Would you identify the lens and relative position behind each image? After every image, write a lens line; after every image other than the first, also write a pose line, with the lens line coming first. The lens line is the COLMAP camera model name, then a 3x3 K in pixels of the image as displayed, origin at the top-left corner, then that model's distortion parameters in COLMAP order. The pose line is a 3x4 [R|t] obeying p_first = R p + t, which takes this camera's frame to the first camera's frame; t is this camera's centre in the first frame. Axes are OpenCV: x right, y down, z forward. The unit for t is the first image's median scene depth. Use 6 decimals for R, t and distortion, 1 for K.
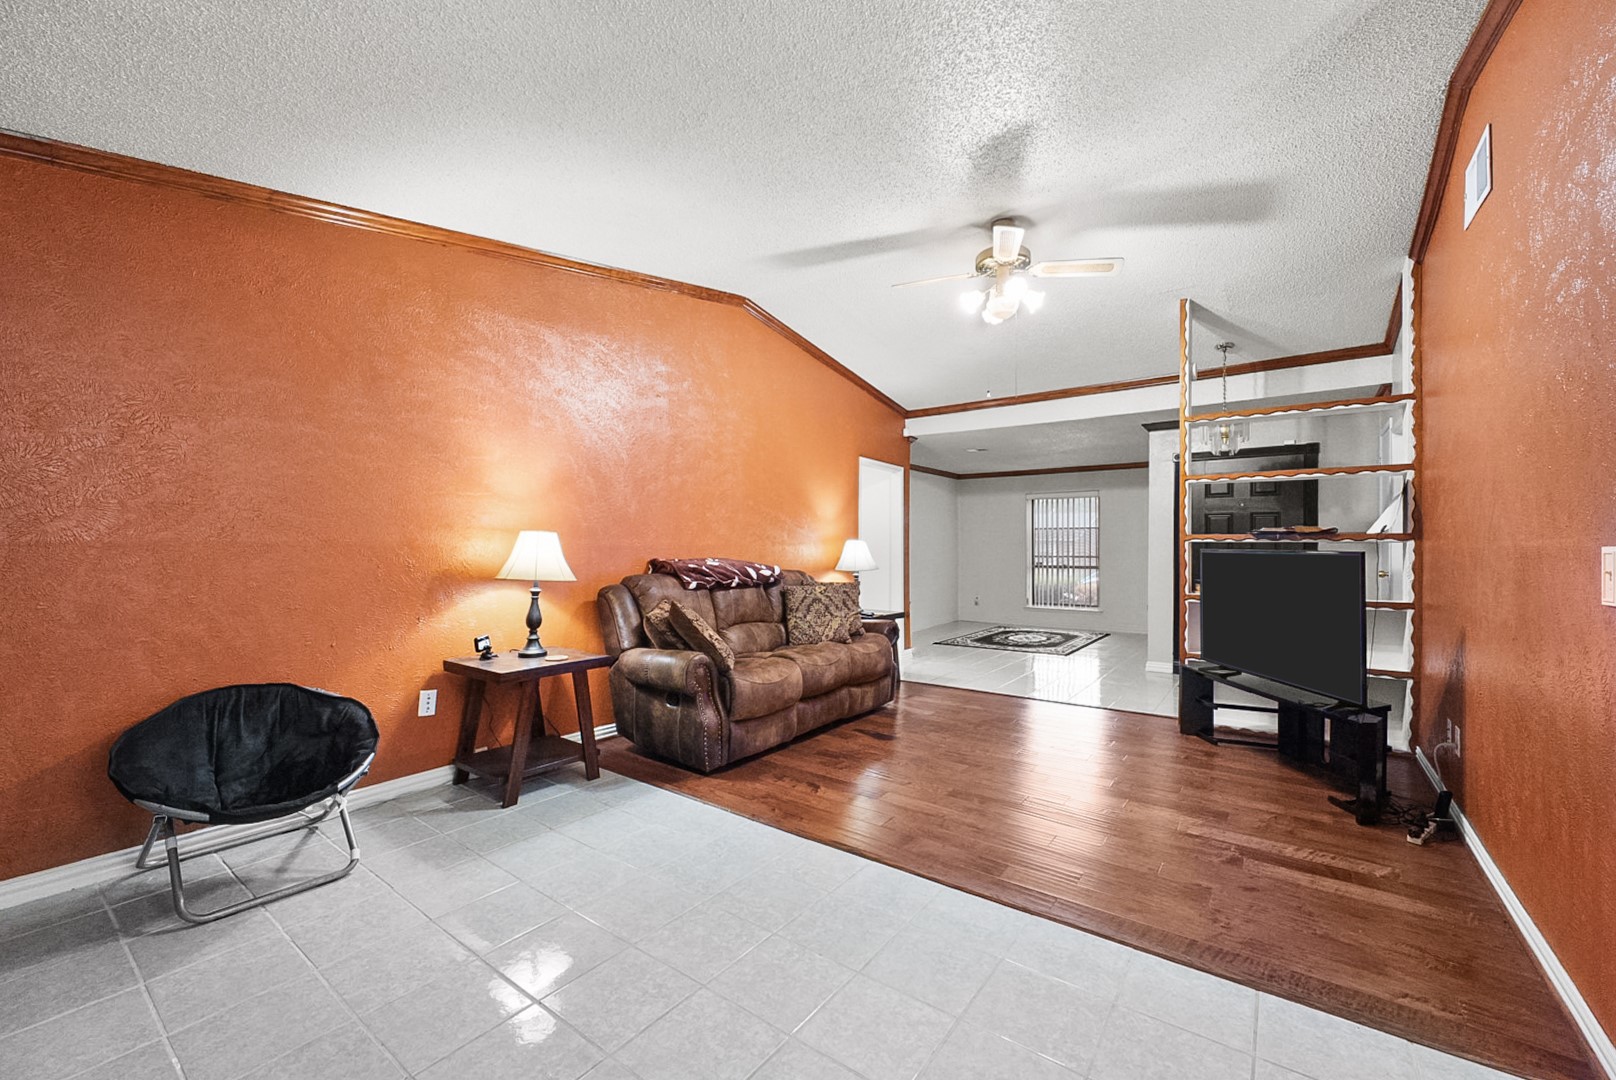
lens RADIAL K [[646.2, 0, 808.0], [0, 646.2, 540.0], [0, 0, 1]] dist [-0.000478, 0.000175]
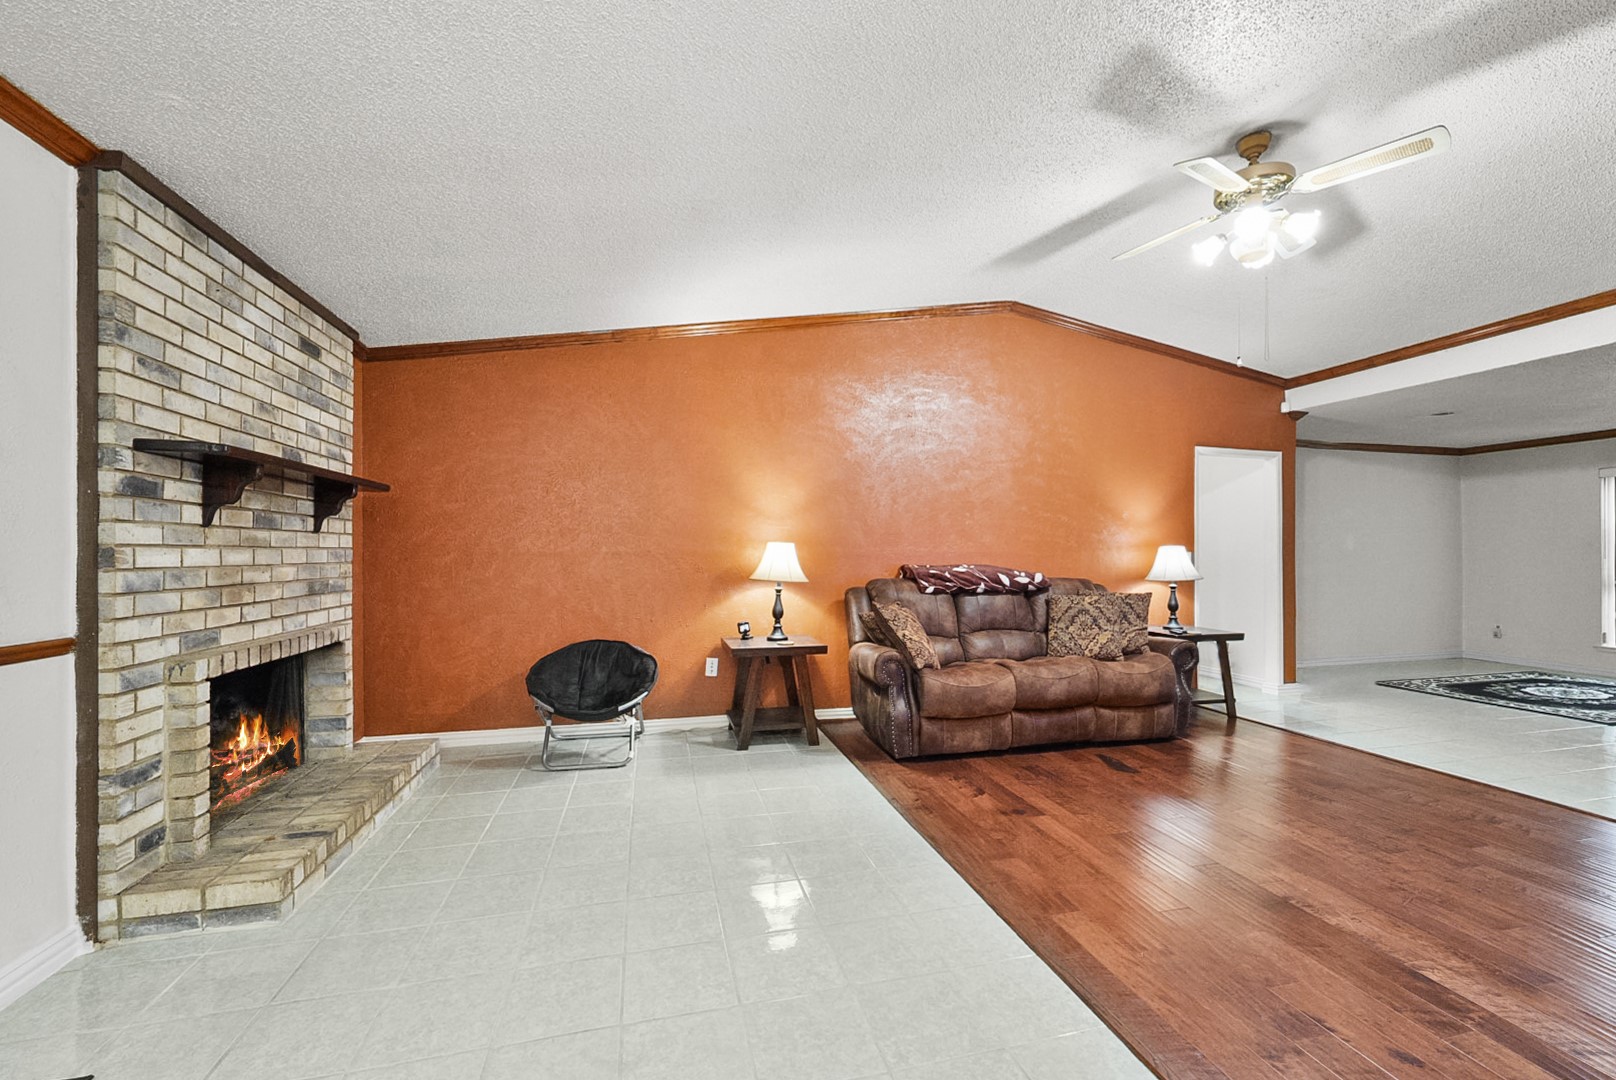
lens RADIAL K [[642.8, 0, 808.8], [0, 642.8, 548.6], [0, 0, 1]] dist [0.000148, 0.000000]
pose [[0.774906, -0.009054, -0.632012, 0.366923], [0.010040, 0.999948, -0.002014, 0.002190], [0.631997, -0.004785, 0.774956, 0.051301]]
